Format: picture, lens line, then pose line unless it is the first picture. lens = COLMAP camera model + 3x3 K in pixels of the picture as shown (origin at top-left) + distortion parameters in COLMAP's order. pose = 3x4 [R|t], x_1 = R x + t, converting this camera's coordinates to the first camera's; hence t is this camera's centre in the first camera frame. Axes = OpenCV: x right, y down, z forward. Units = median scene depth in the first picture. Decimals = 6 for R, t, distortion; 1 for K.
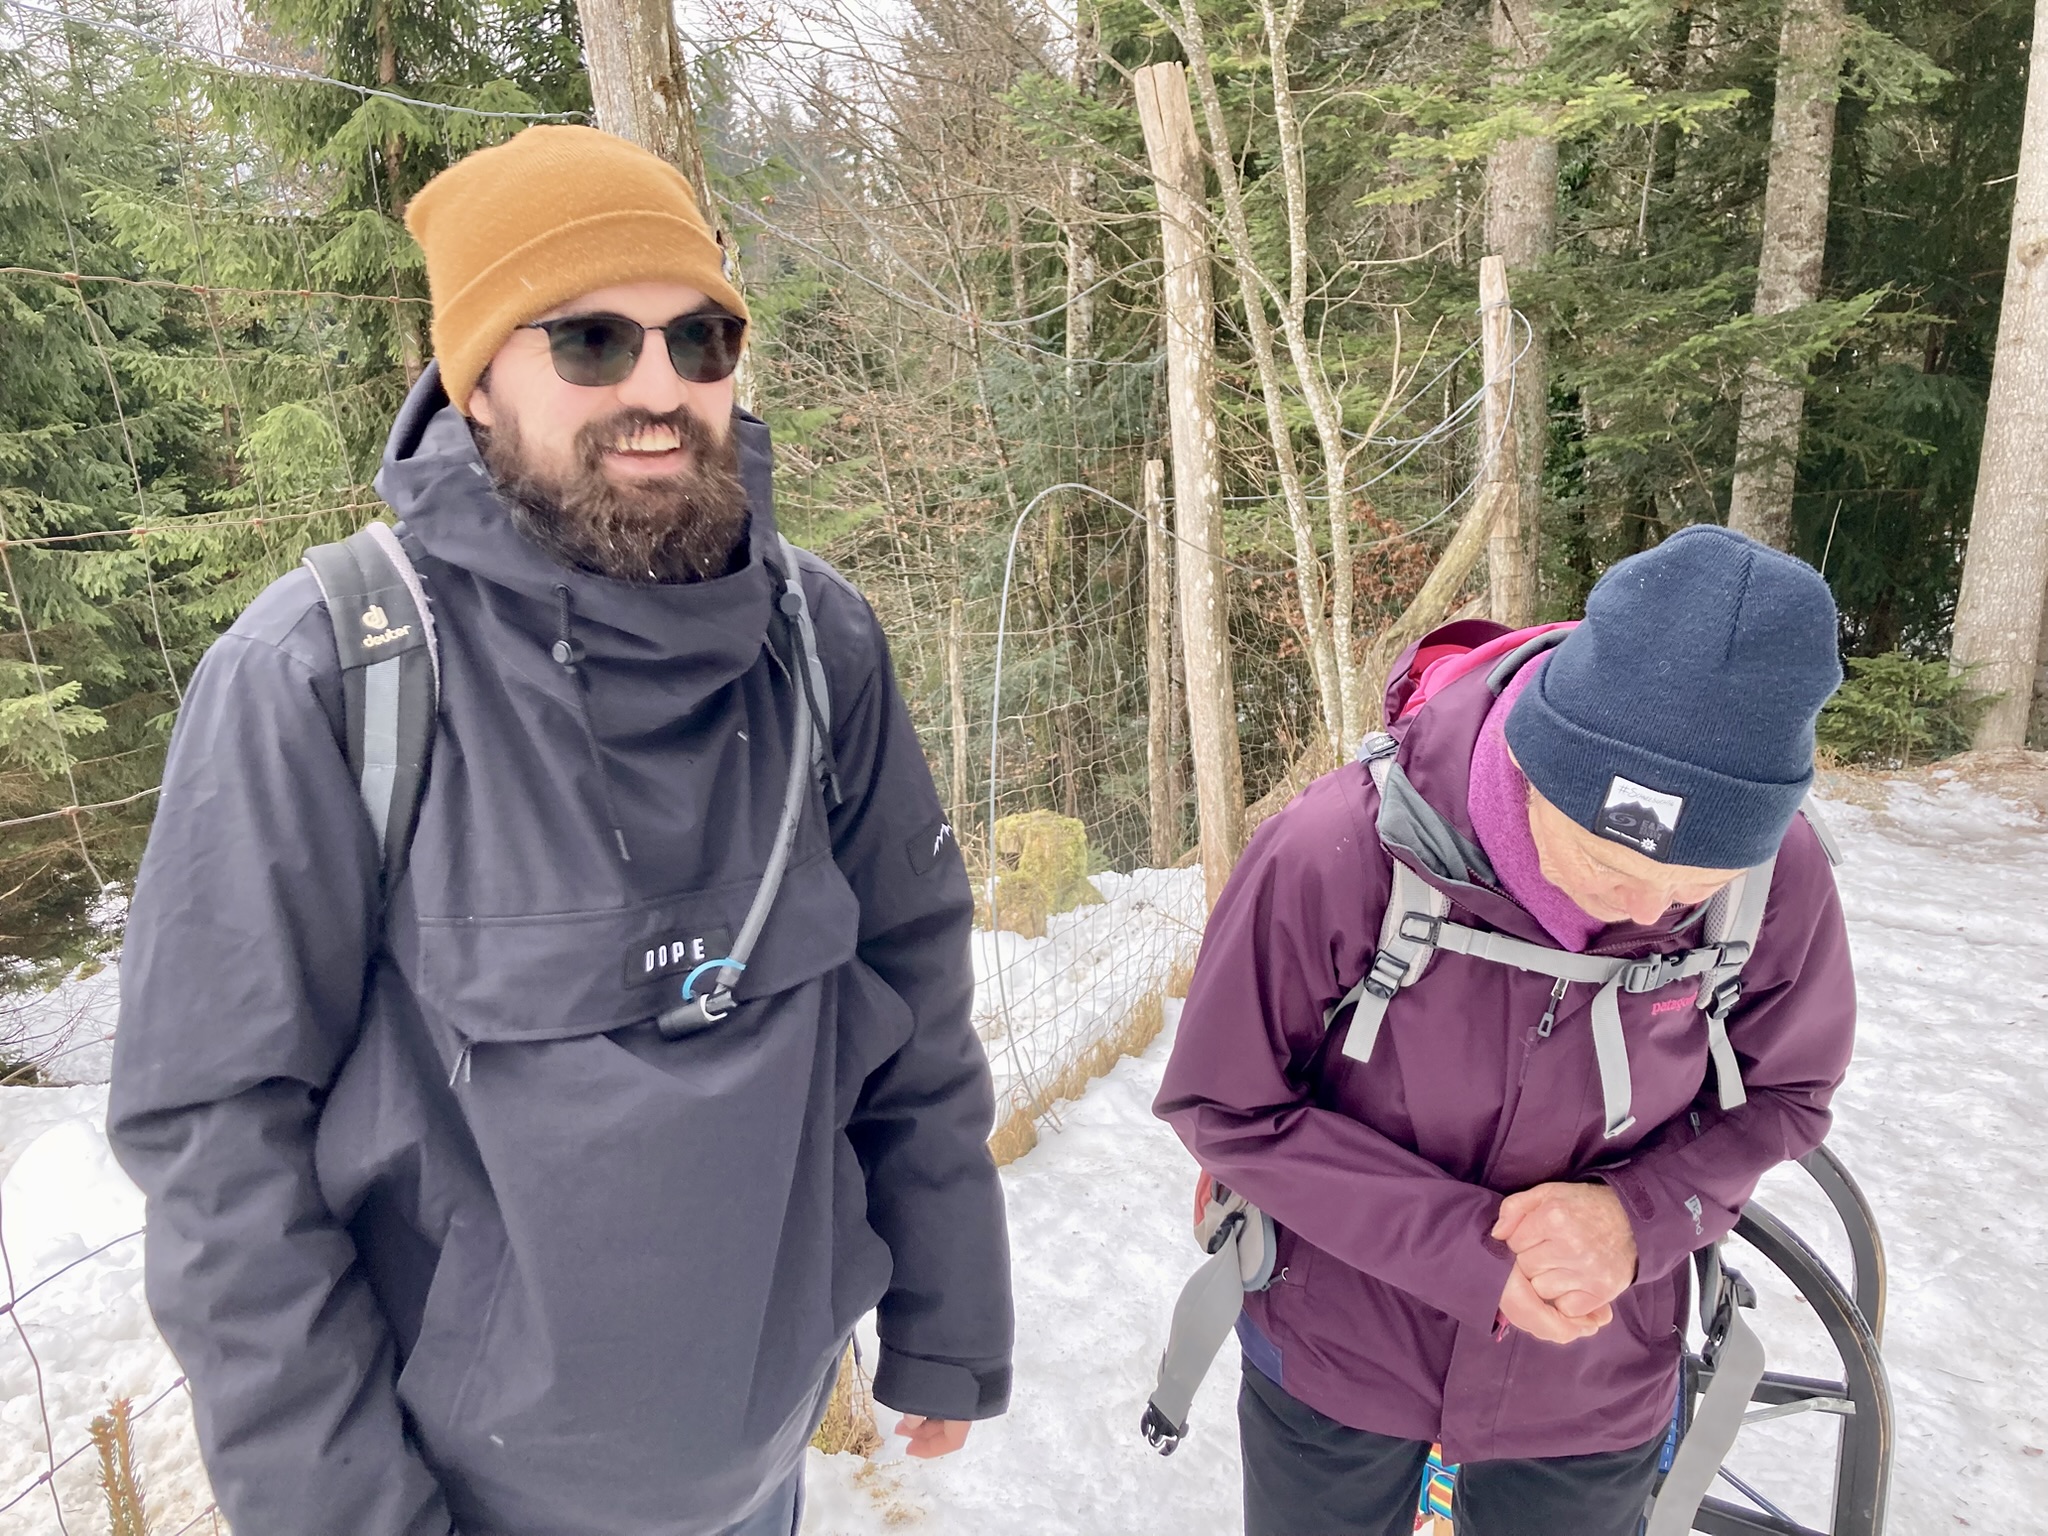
lens RADIAL K [[1588.0, 0, 1003.1], [0, 1588.0, 747.1], [0, 0, 1]] dist [0.024185, -0.017305]
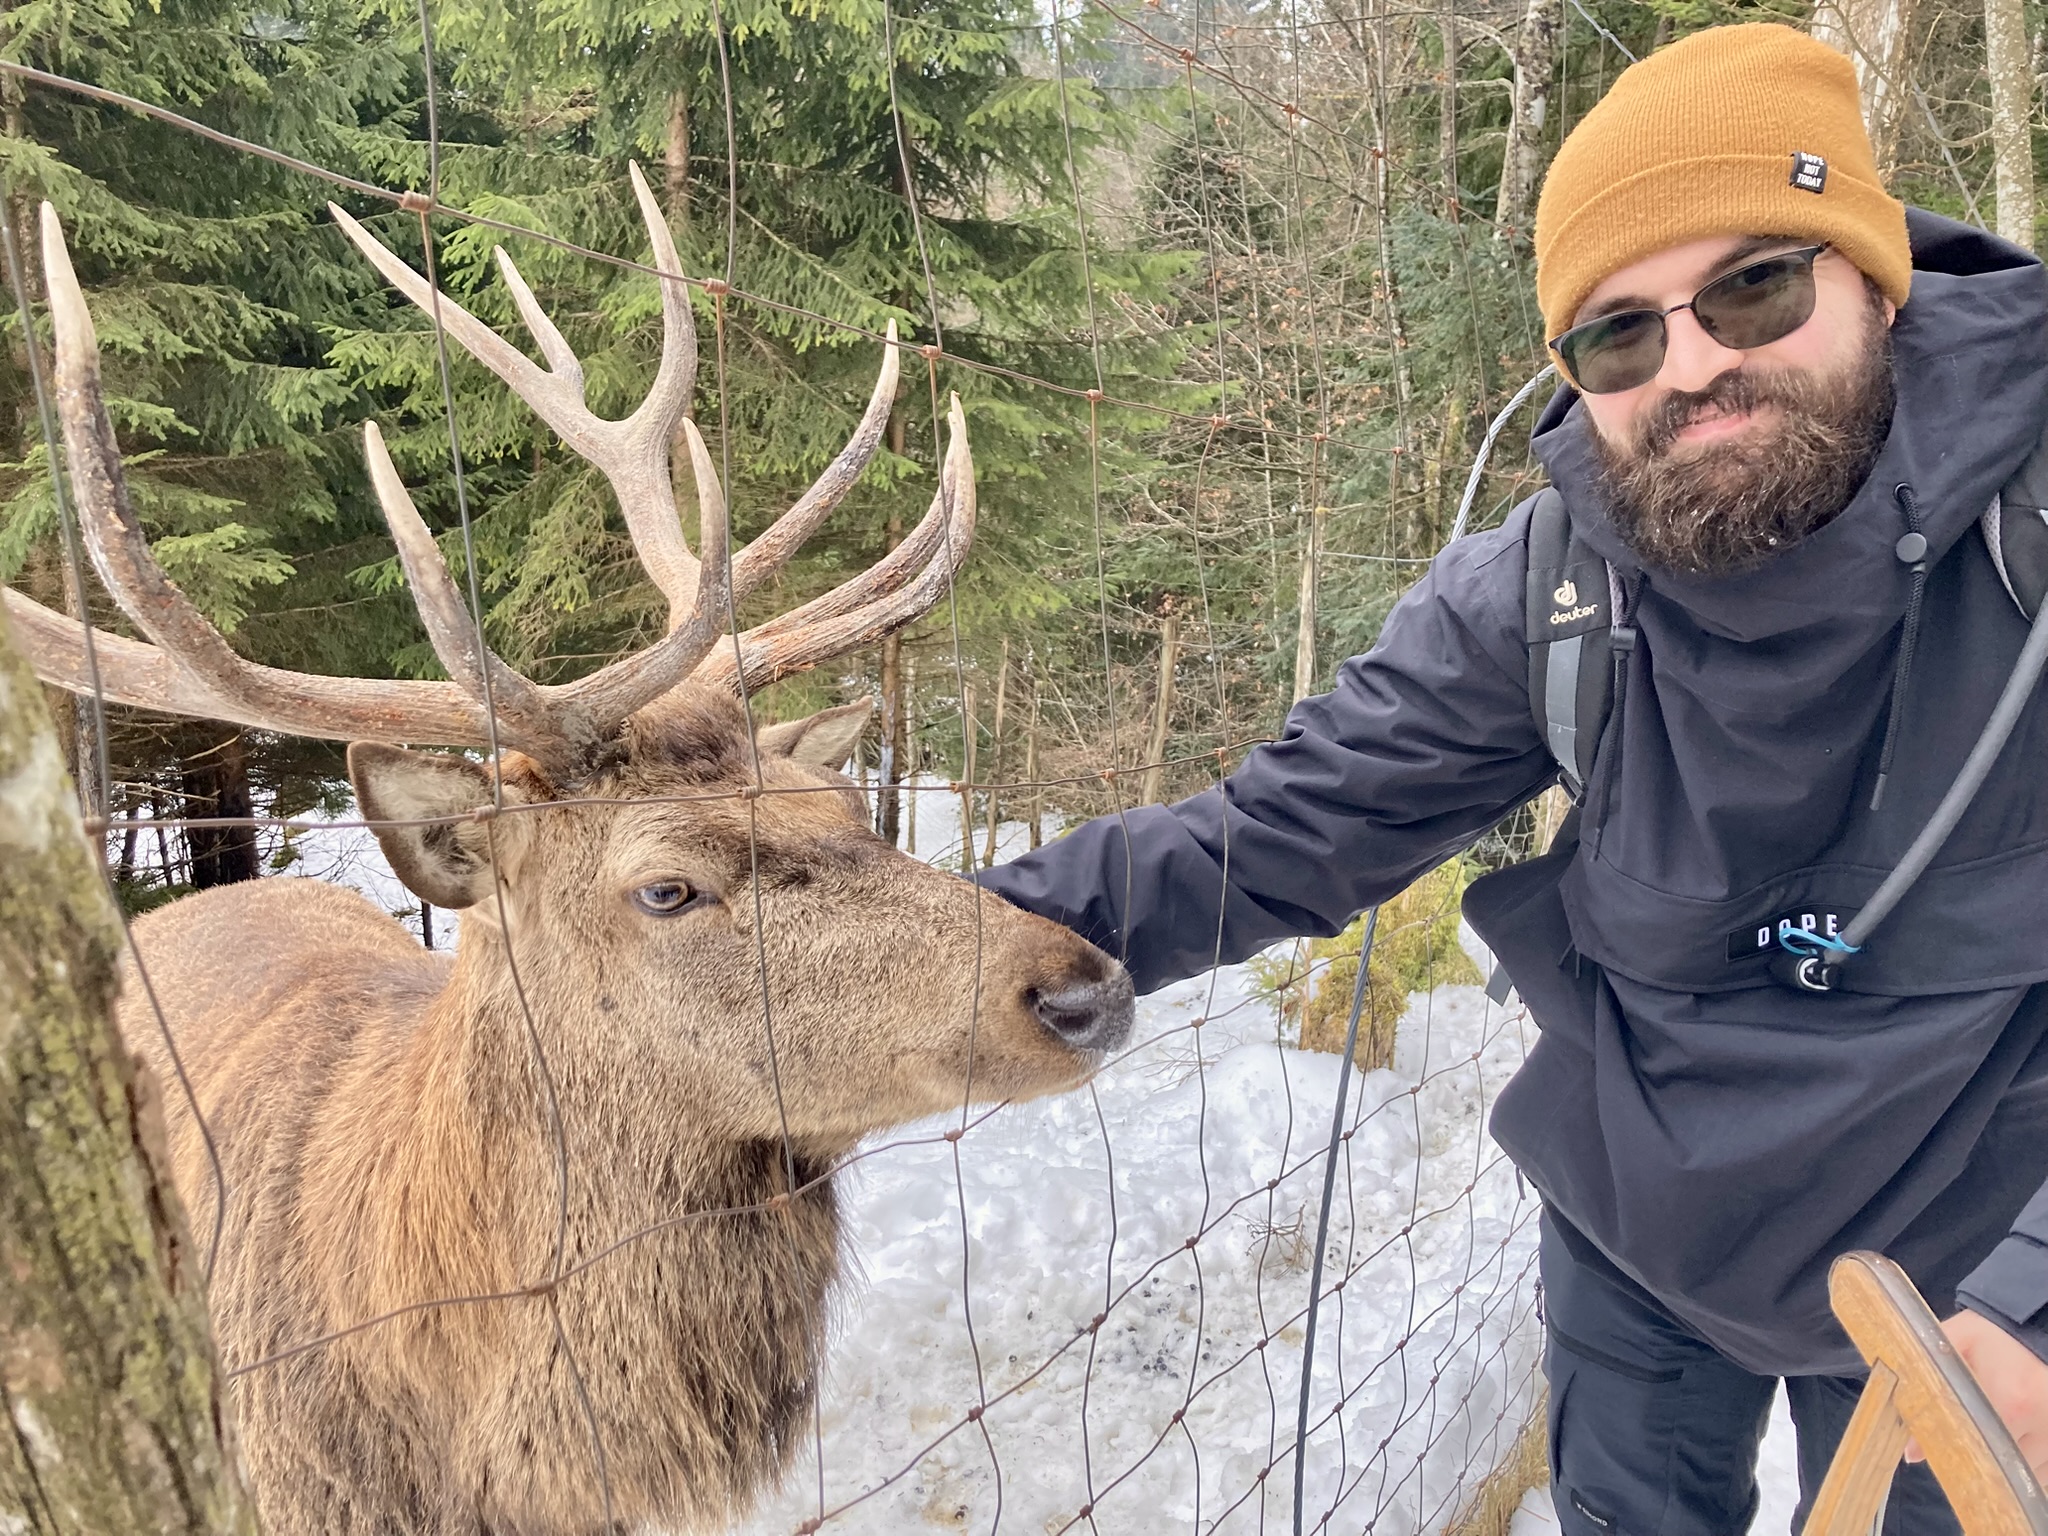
lens RADIAL K [[1701.3, 0, 982.6], [0, 1701.3, 774.1], [0, 0, 1]] dist [0.009117, 0.008492]
pose [[0.970990, 0.123154, -0.204966, -0.004145], [-0.107192, 0.990400, 0.087281, -0.023341], [0.213748, -0.062778, 0.974870, 0.157693]]
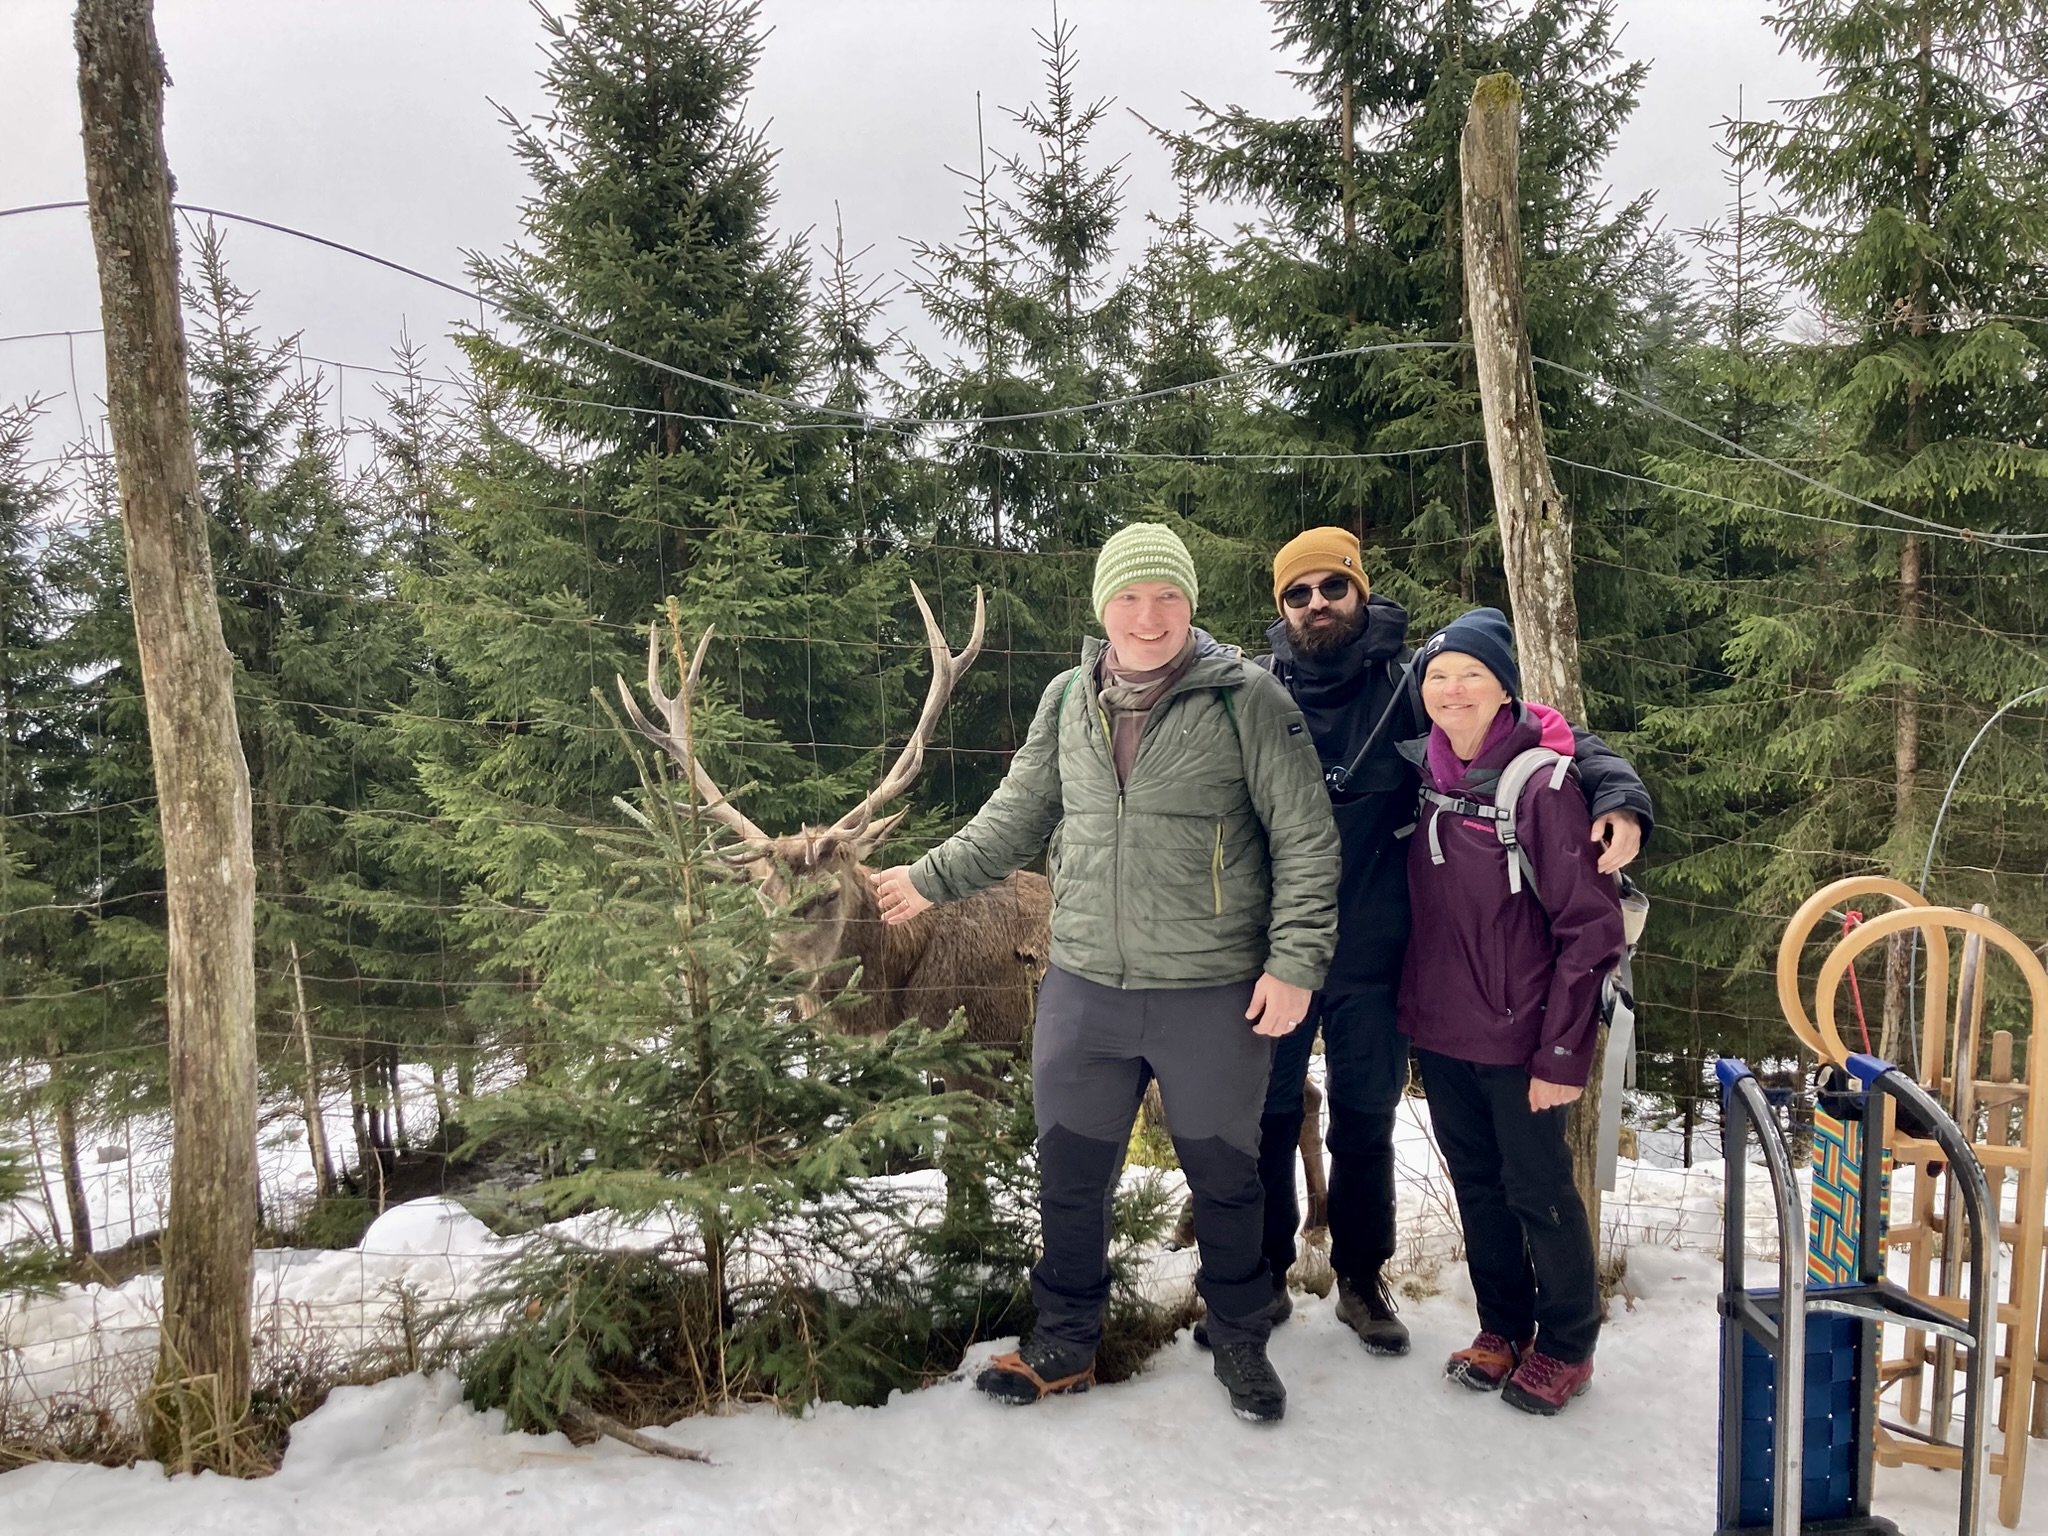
lens RADIAL K [[1692.9, 0, 1009.9], [0, 1692.9, 808.2], [0, 0, 1]] dist [0.008254, -0.027078]
pose [[0.578939, 0.084922, -0.810936, 0.208234], [-0.167044, 0.985819, -0.016020, 0.032624], [0.798076, 0.144737, 0.584915, -0.137429]]
